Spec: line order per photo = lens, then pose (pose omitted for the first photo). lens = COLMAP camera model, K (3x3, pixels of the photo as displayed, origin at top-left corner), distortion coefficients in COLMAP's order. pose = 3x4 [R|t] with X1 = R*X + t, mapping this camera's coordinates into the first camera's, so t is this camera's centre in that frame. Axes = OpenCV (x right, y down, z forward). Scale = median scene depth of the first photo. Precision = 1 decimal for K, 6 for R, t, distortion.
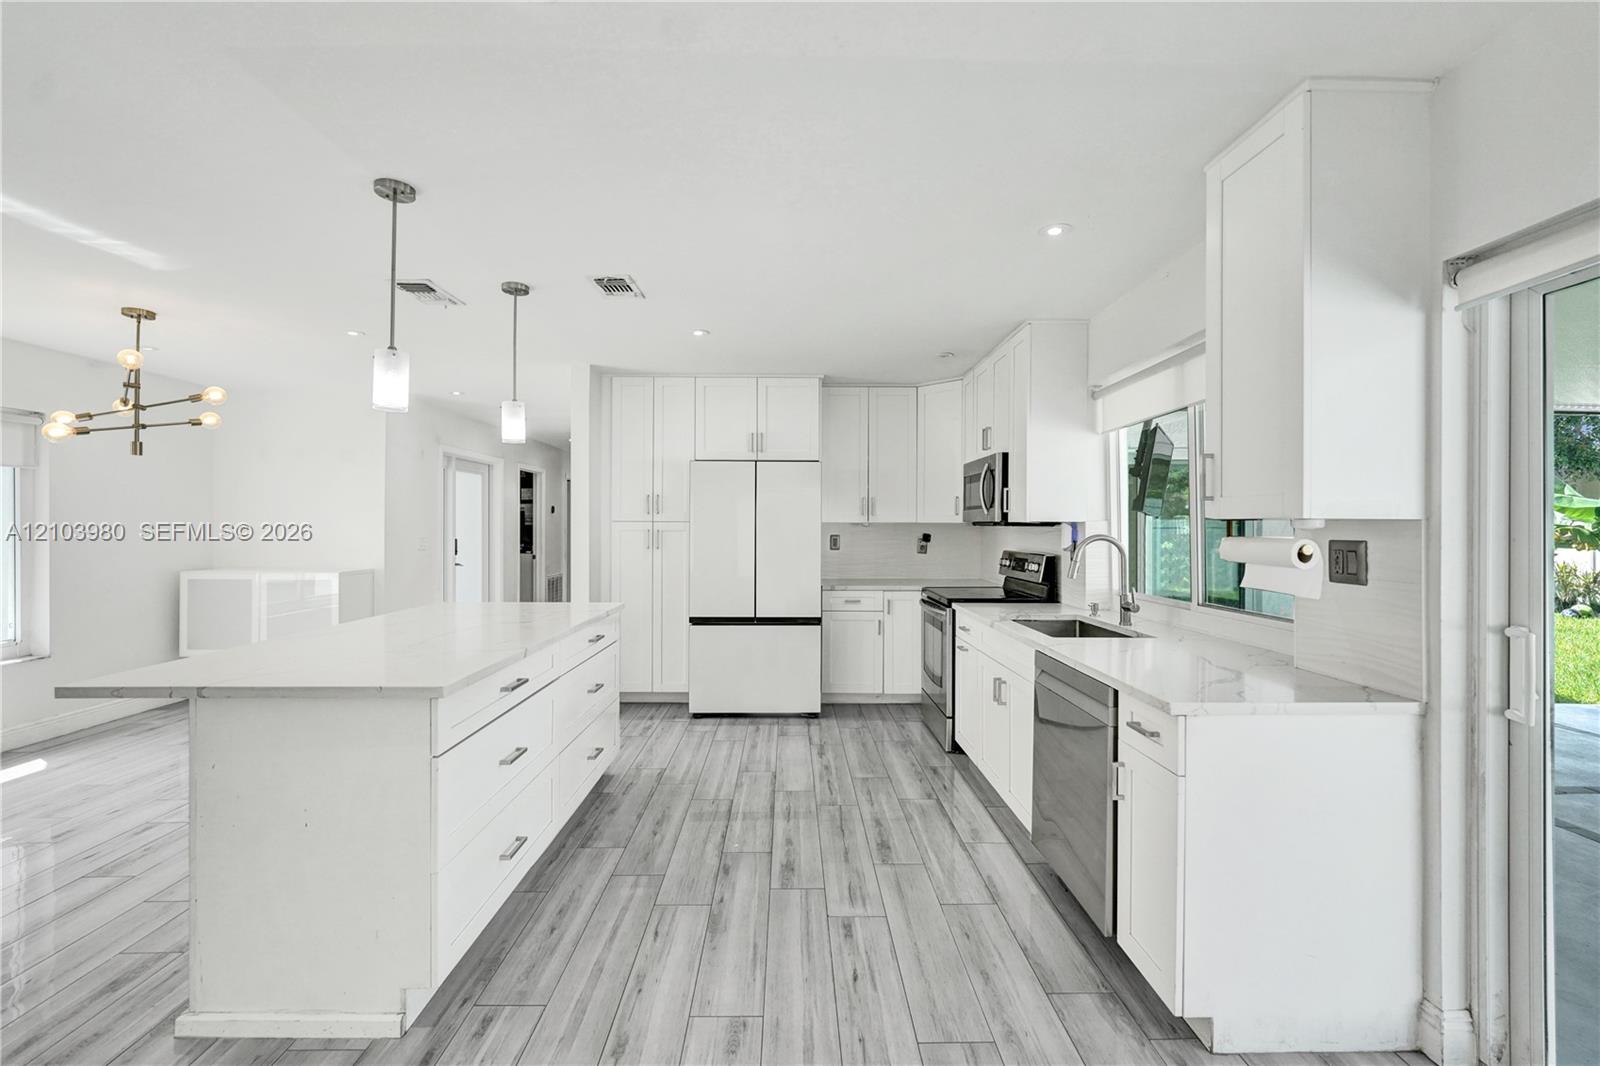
lens RADIAL K [[670.0, 0, 802.0], [0, 670.0, 524.7], [0, 0, 1]] dist [-0.010693, 0.001865]
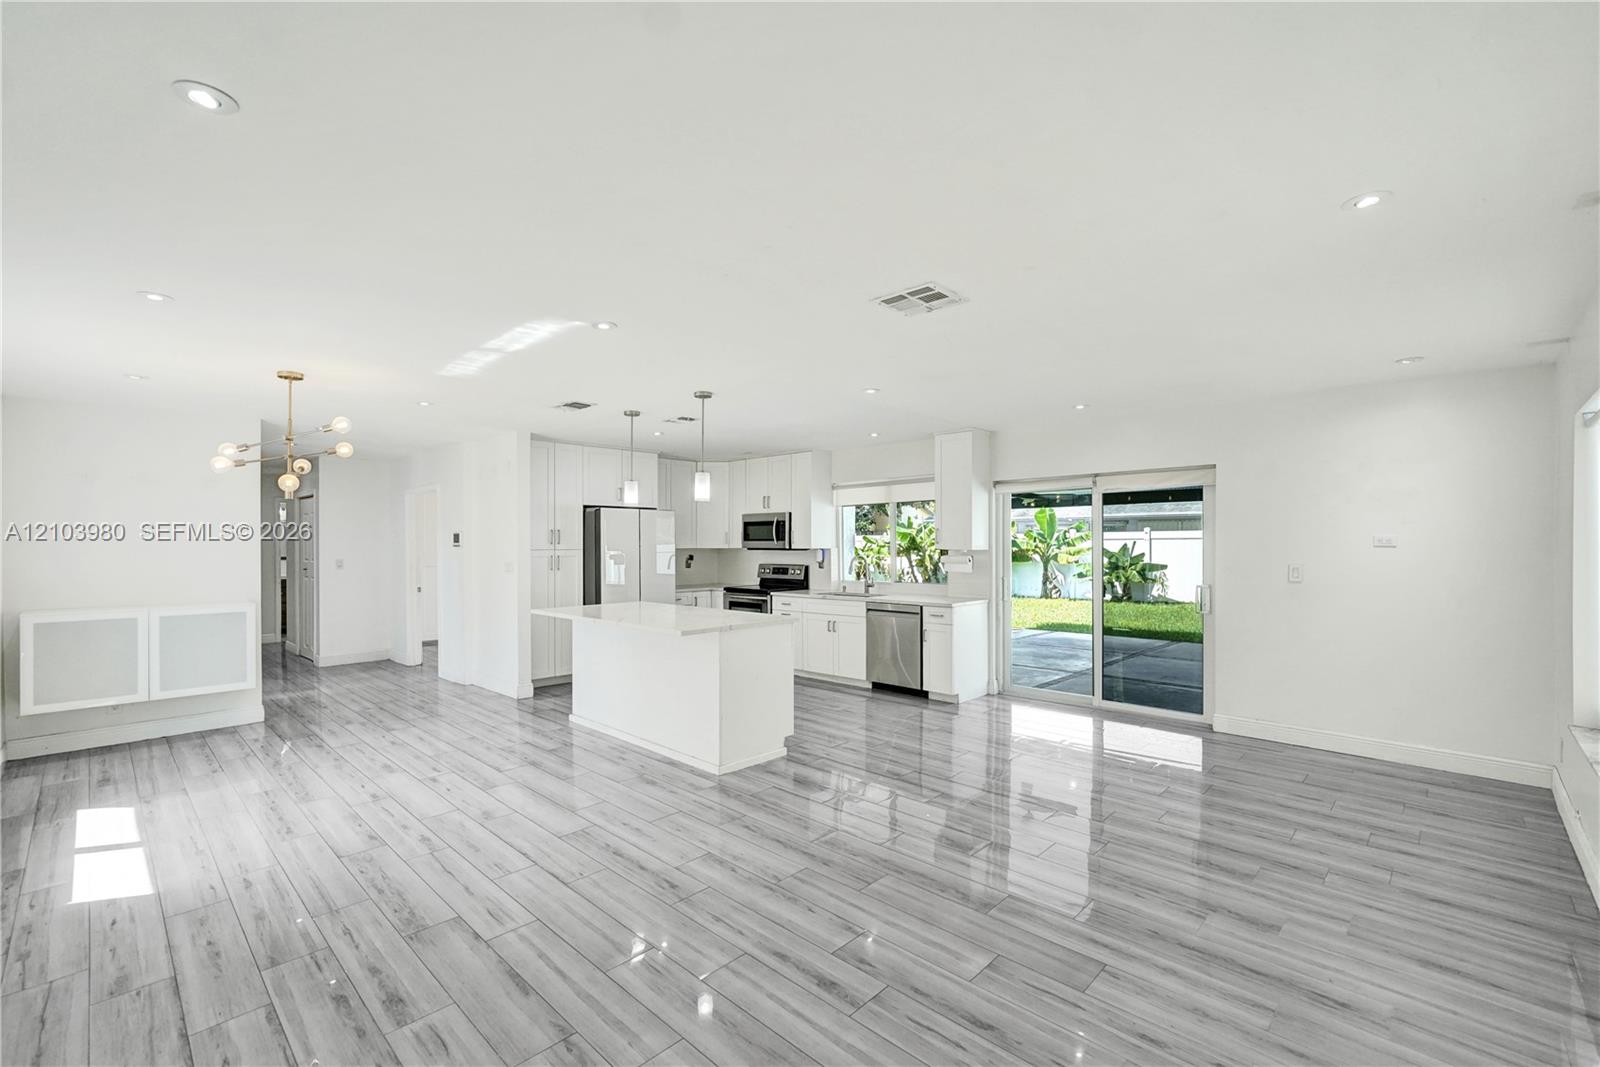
lens RADIAL K [[670.0, 0, 786.0], [0, 670.0, 548.8], [0, 0, 1]] dist [-0.010693, 0.001865]
pose [[0.718919, -0.011036, 0.695006, -1.133645], [0.003744, 0.999921, 0.012005, -0.028769], [-0.695084, -0.006028, 0.718903, -0.408801]]
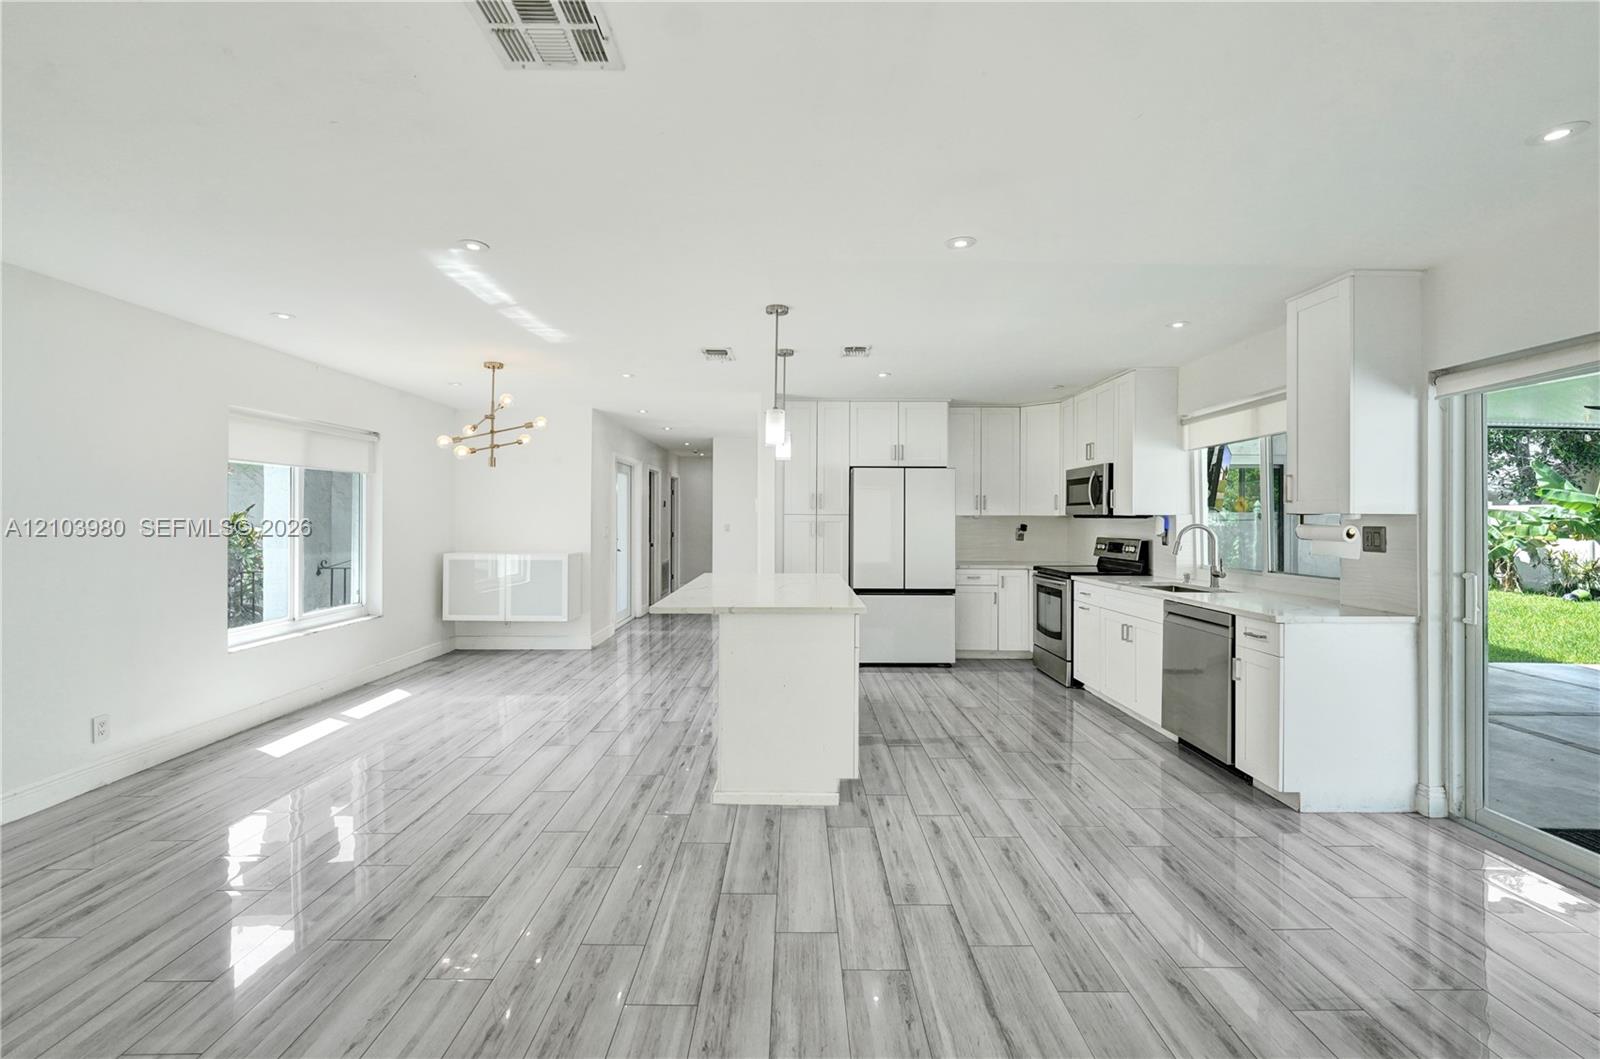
lens RADIAL K [[666.5, 0, 801.8], [0, 666.5, 516.5], [0, 0, 1]] dist [-0.013393, 0.003340]
pose [[0.999875, 0.000284, -0.015836, -0.318039], [-0.000299, 0.999999, -0.000963, 0.000199], [0.015836, 0.000967, 0.999874, -0.367747]]
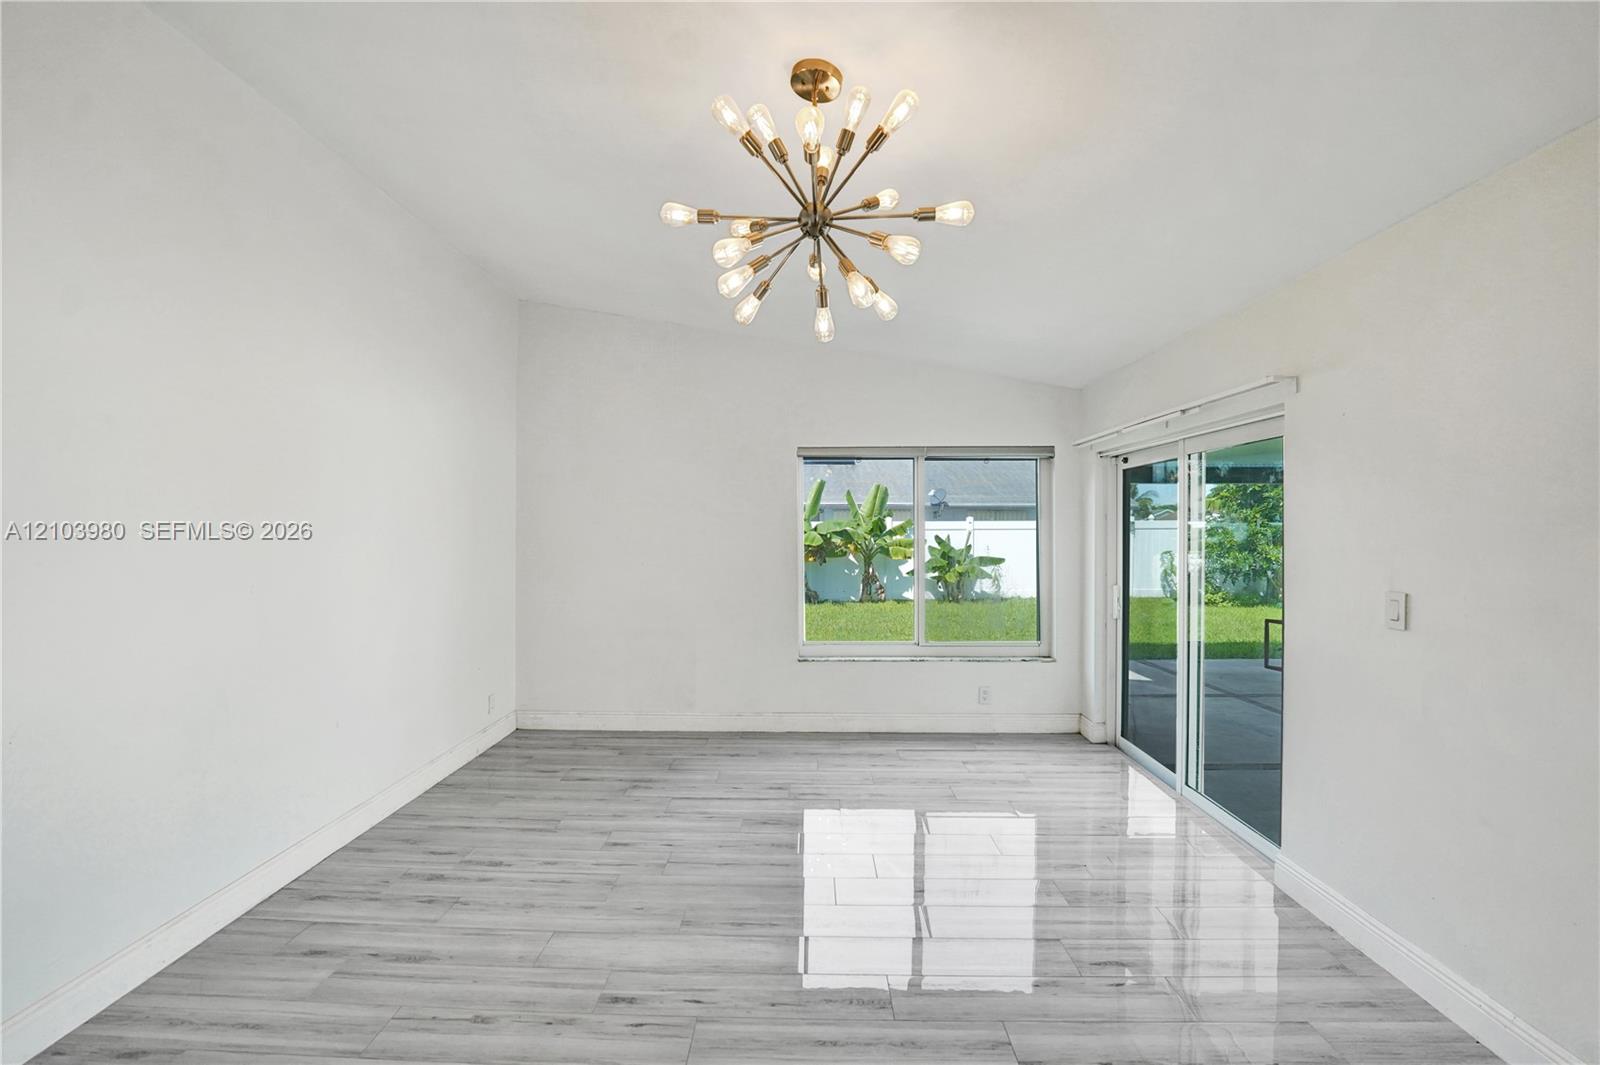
lens RADIAL K [[666.5, 0, 802.7], [0, 666.5, 532.7], [0, 0, 1]] dist [-0.013393, 0.003340]
pose [[0.051371, -0.004993, 0.998667, -0.296923], [-0.005343, 0.999972, 0.005275, -0.029446], [-0.998665, -0.005607, 0.051343, 2.024710]]
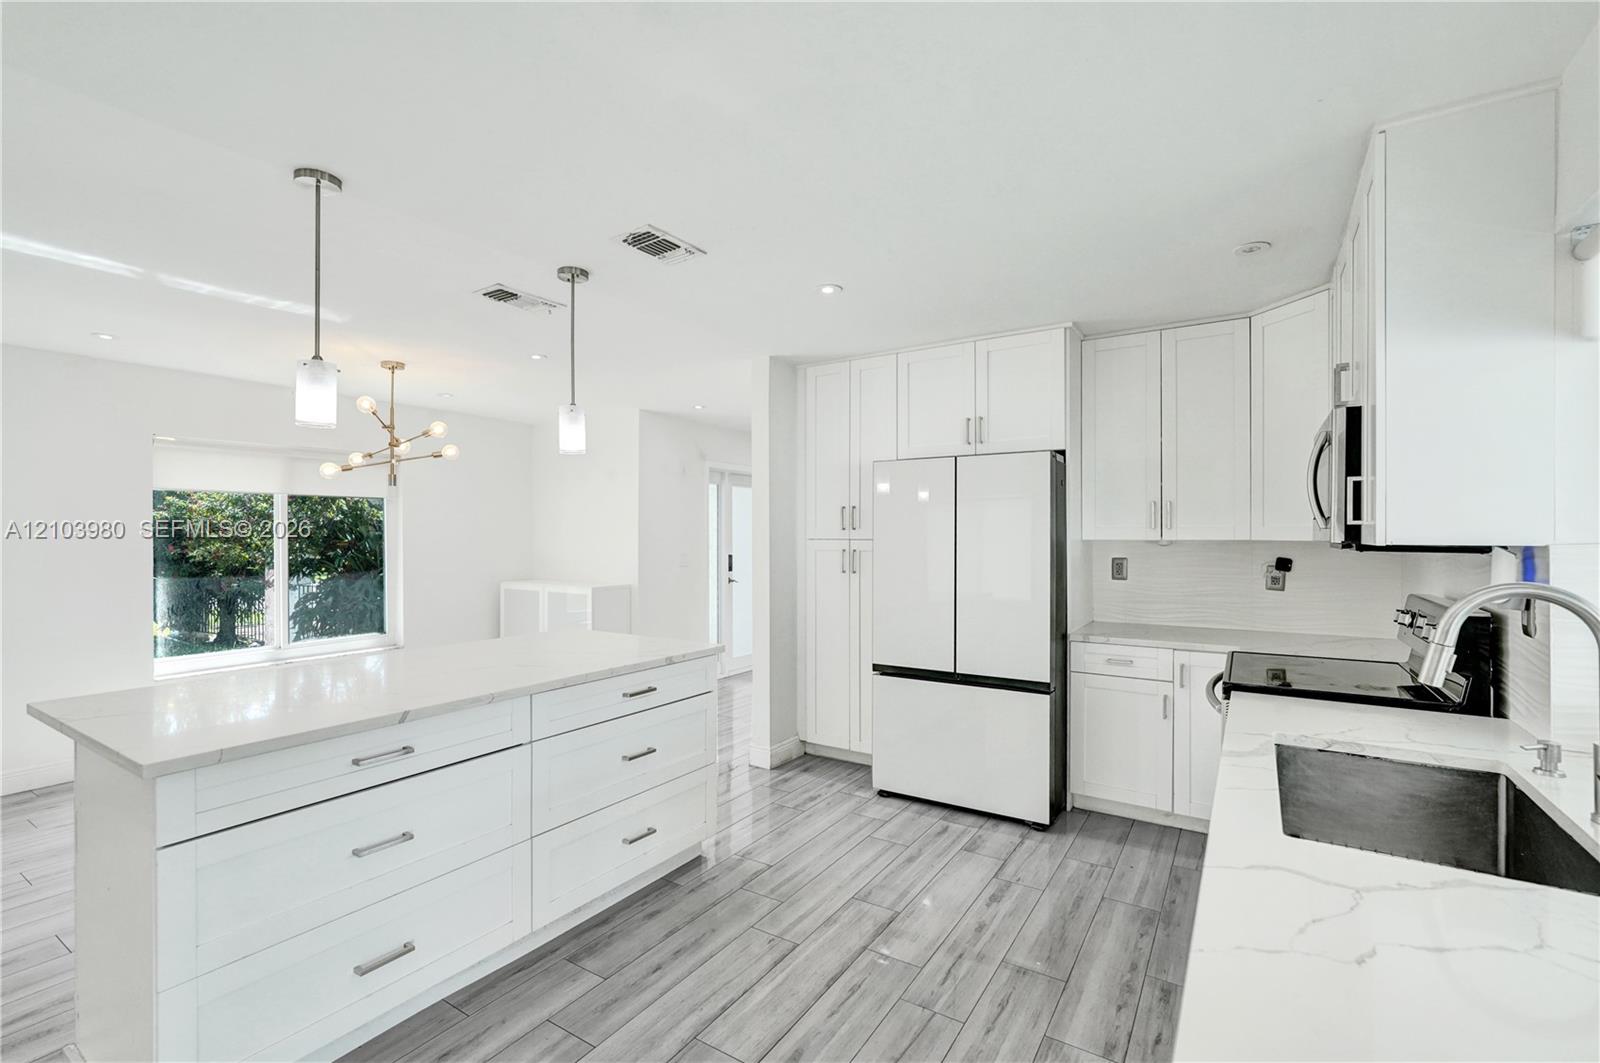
lens RADIAL K [[706.2, 0, 788.2], [0, 706.2, 537.8], [0, 0, 1]] dist [-0.012134, -0.001703]
pose [[0.827537, -0.002142, -0.561406, 0.266576], [0.004543, 0.999986, 0.002880, -0.012896], [0.561392, -0.004933, 0.827535, 0.347497]]
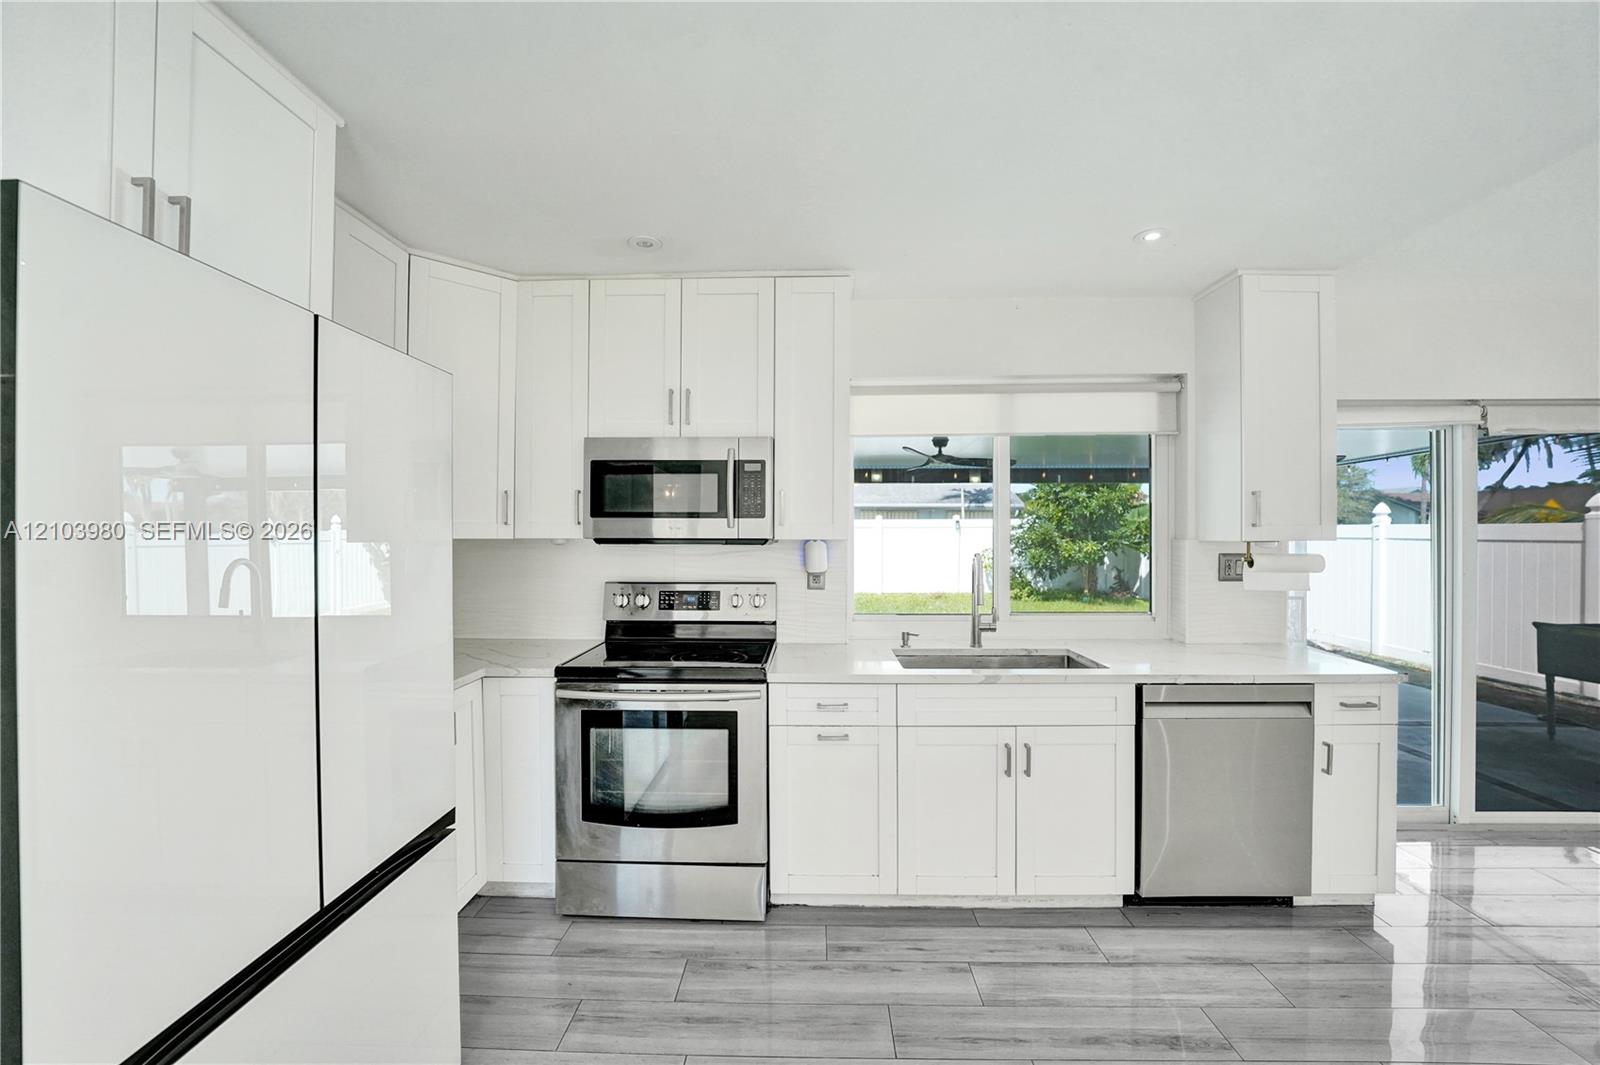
lens RADIAL K [[654.2, 0, 799.7], [0, 654.2, 531.1], [0, 0, 1]] dist [-0.015068, -0.000229]
pose [[0.044574, -0.000533, 0.999006, -0.399829], [-0.005004, 0.999987, 0.000757, -0.014641], [-0.998994, -0.005033, 0.044571, 1.022534]]
